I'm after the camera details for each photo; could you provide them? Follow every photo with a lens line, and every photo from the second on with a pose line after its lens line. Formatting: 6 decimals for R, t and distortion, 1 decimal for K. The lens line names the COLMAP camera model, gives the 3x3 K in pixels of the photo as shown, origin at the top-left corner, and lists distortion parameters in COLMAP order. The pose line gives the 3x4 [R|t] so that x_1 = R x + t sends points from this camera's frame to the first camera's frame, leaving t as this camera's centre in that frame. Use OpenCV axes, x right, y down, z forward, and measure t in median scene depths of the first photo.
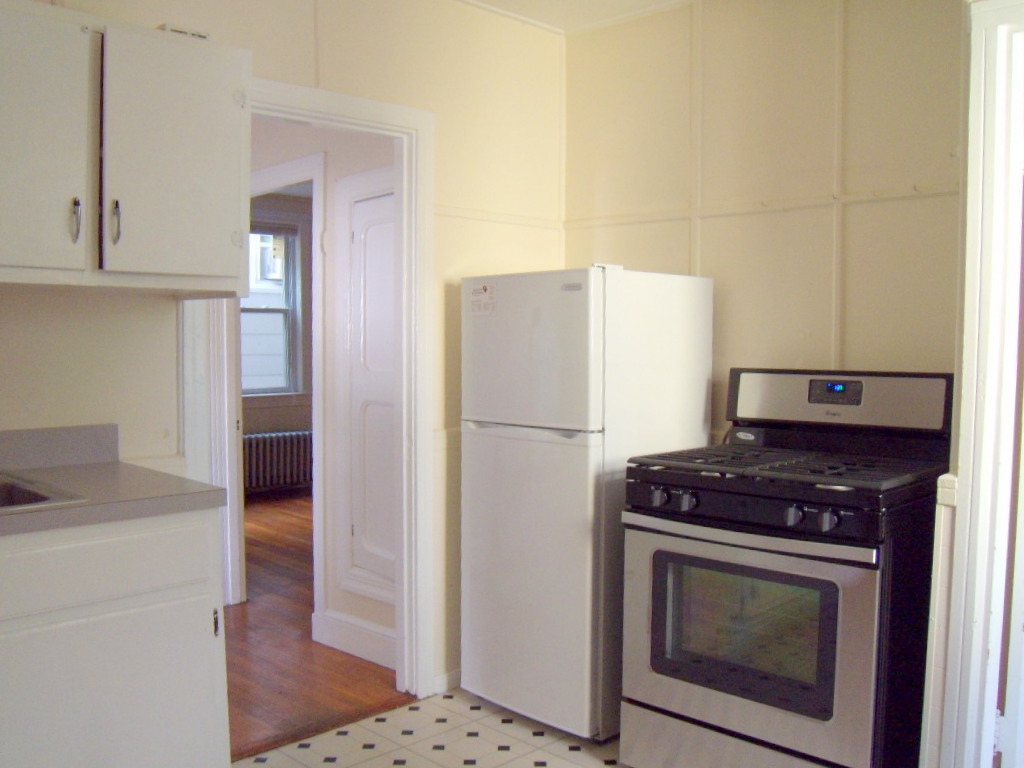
lens RADIAL K [[887.1, 0, 490.4], [0, 887.1, 386.3], [0, 0, 1]] dist [-0.133806, 0.069393]
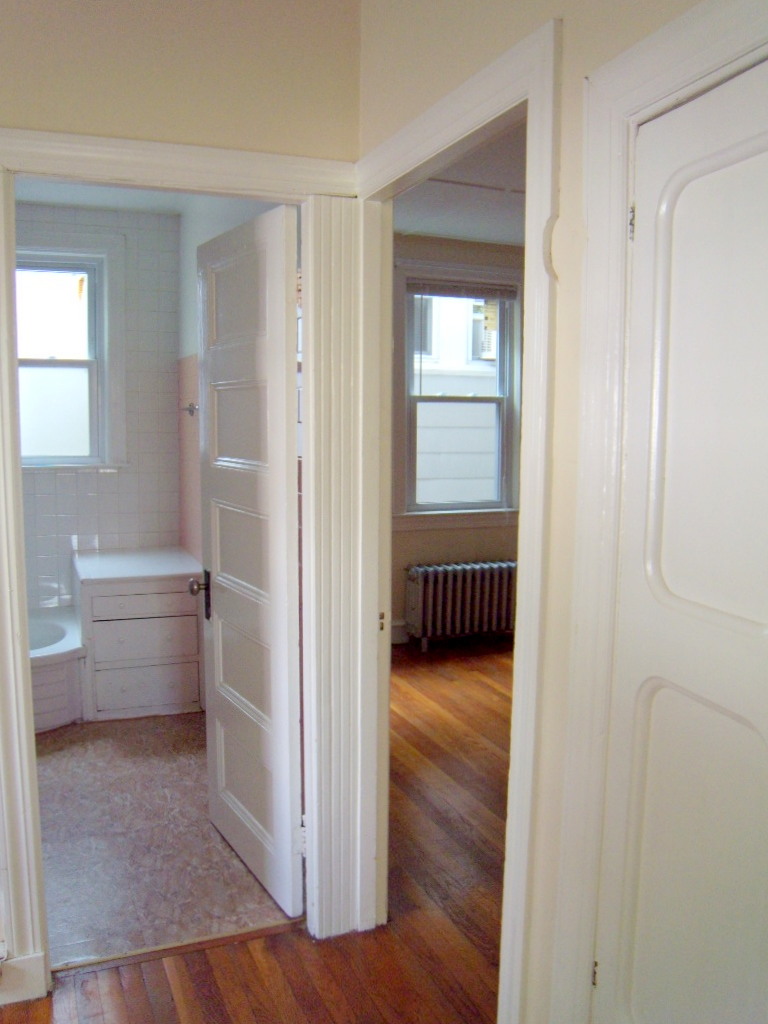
lens RADIAL K [[861.7, 0, 384.0], [0, 861.7, 512.0], [0, 0, 1]] dist [-0.140553, 0.085178]
pose [[0.930086, 0.044720, -0.364610, -0.059516], [-0.025863, 0.998071, 0.056439, -0.032833], [0.366431, -0.043063, 0.929448, 0.315721]]
